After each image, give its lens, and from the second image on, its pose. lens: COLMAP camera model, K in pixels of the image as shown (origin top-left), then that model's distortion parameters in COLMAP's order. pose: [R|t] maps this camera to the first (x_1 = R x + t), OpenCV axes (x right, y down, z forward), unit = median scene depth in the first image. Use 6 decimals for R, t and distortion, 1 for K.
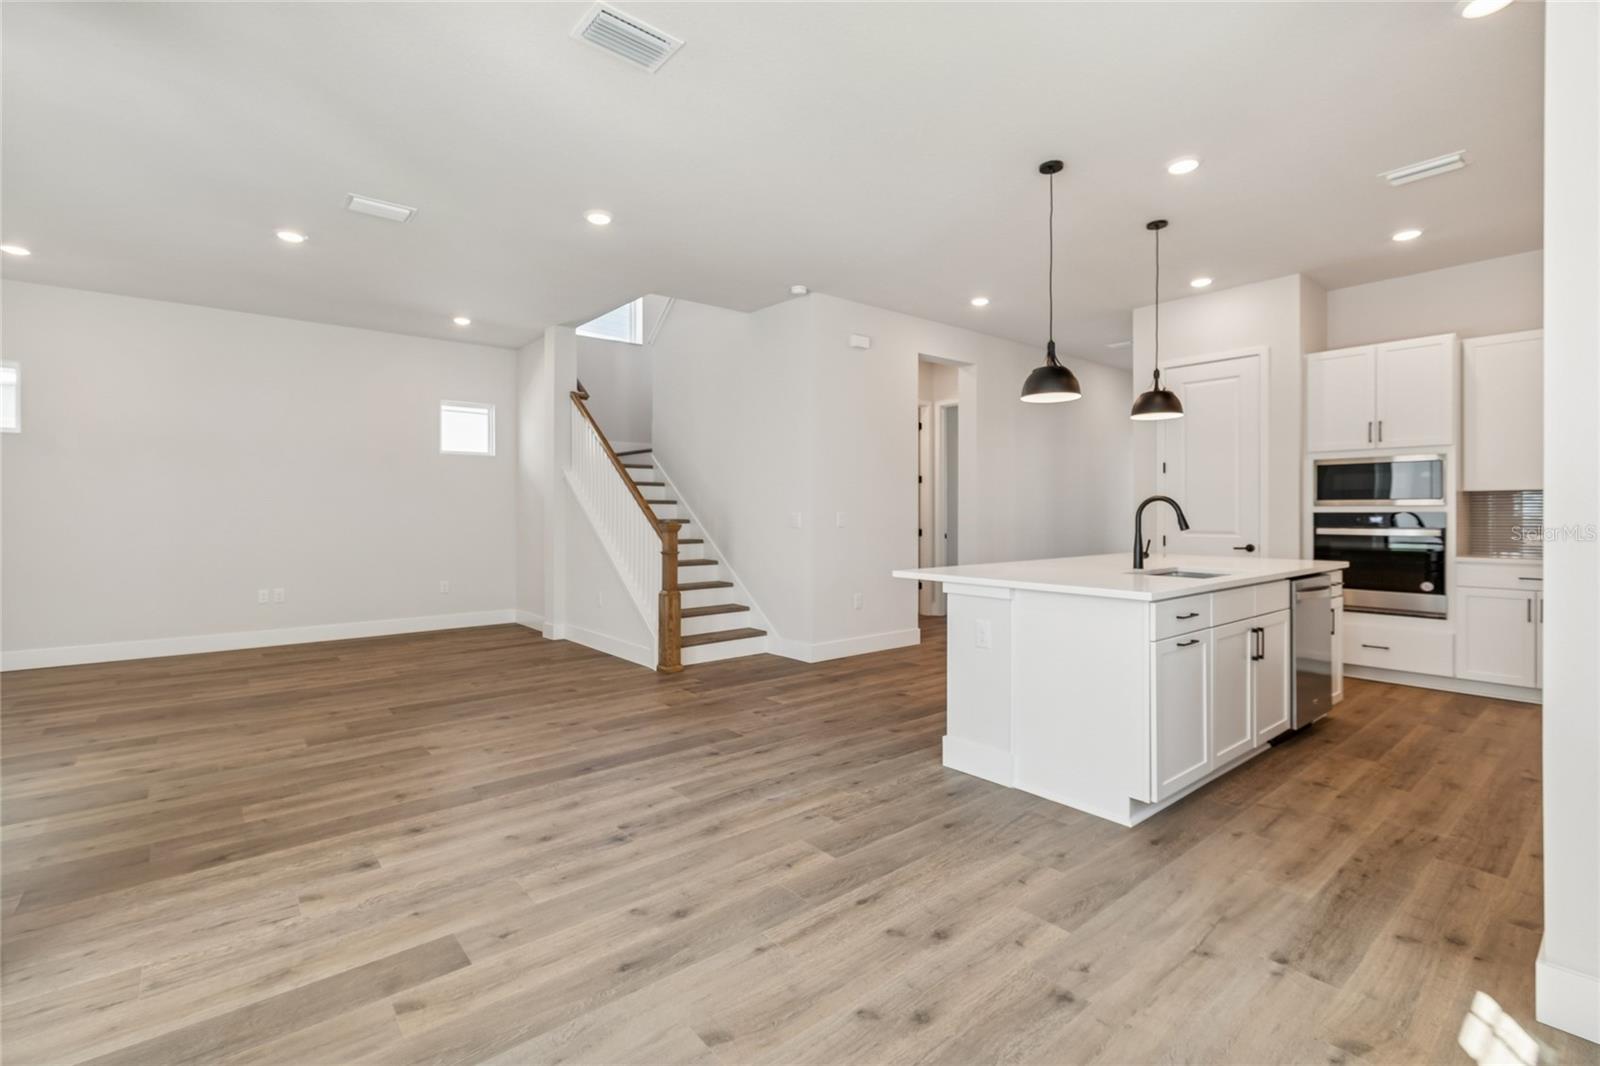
lens RADIAL K [[718.7, 0, 786.5], [0, 718.7, 514.4], [0, 0, 1]] dist [0.008965, -0.003591]
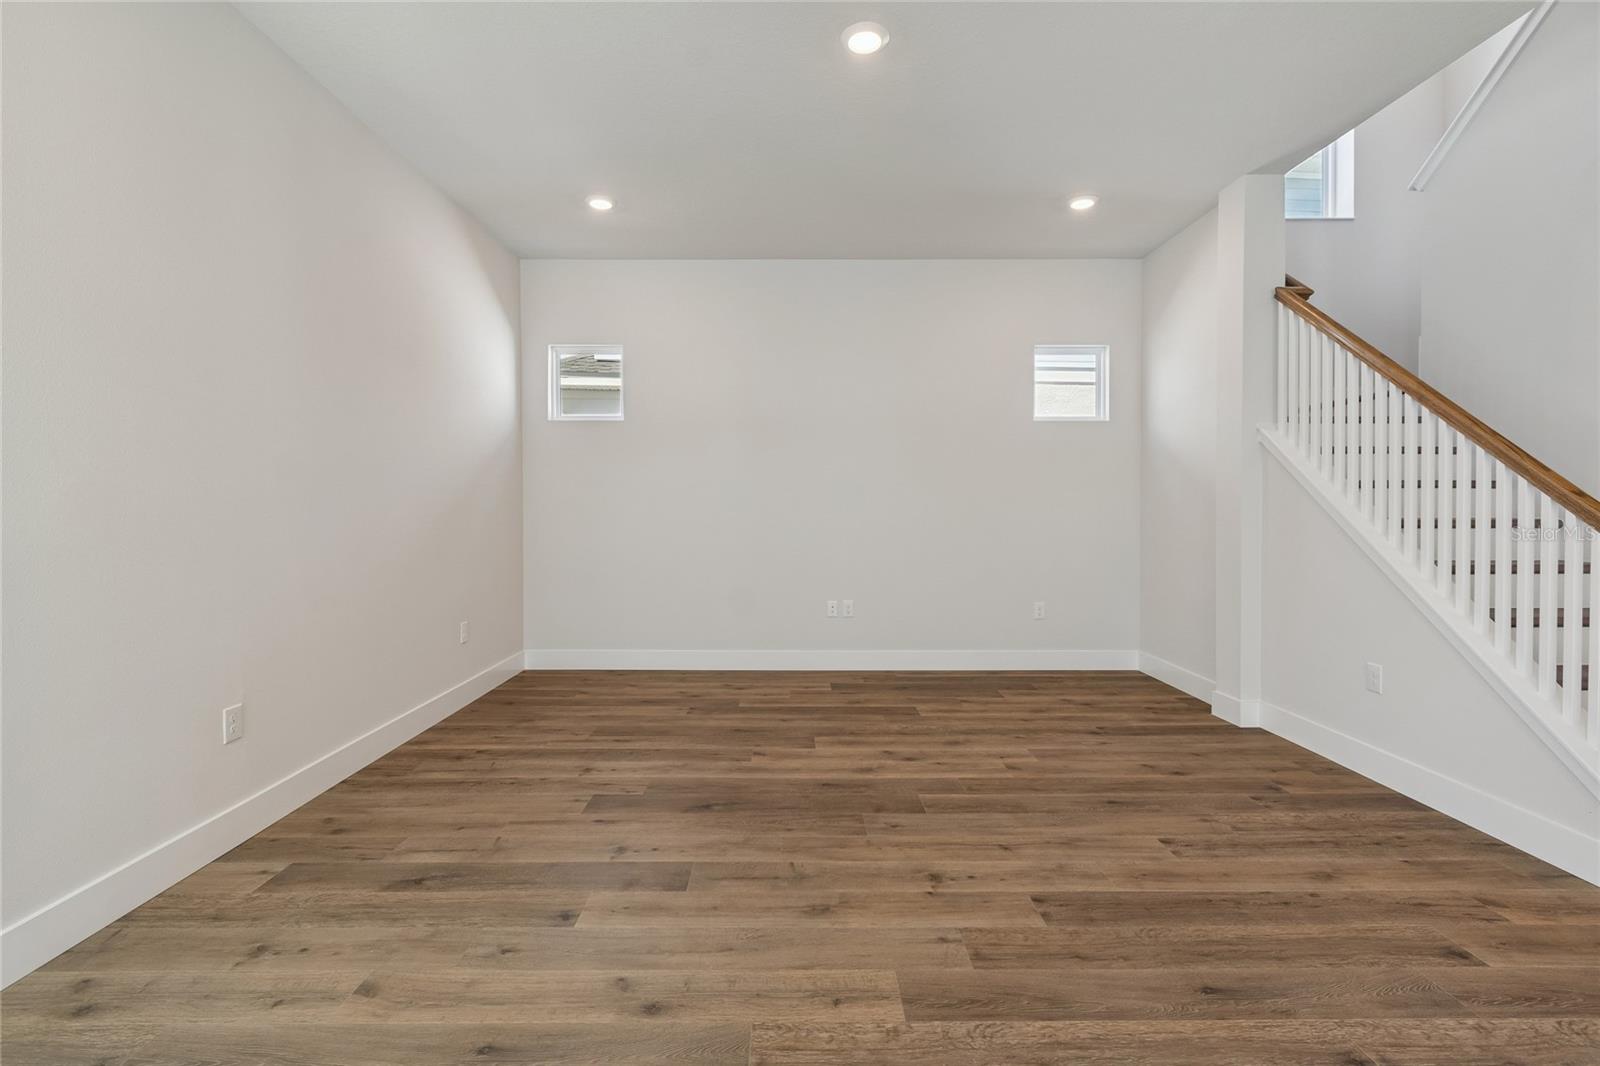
lens RADIAL K [[722.5, 0, 788.6], [0, 722.5, 523.3], [0, 0, 1]] dist [-0.003434, -0.001439]
pose [[0.769332, 0.008707, -0.638790, -0.453479], [0.002580, 0.999857, 0.016735, 0.005585], [0.638844, -0.014522, 0.769199, 0.639779]]
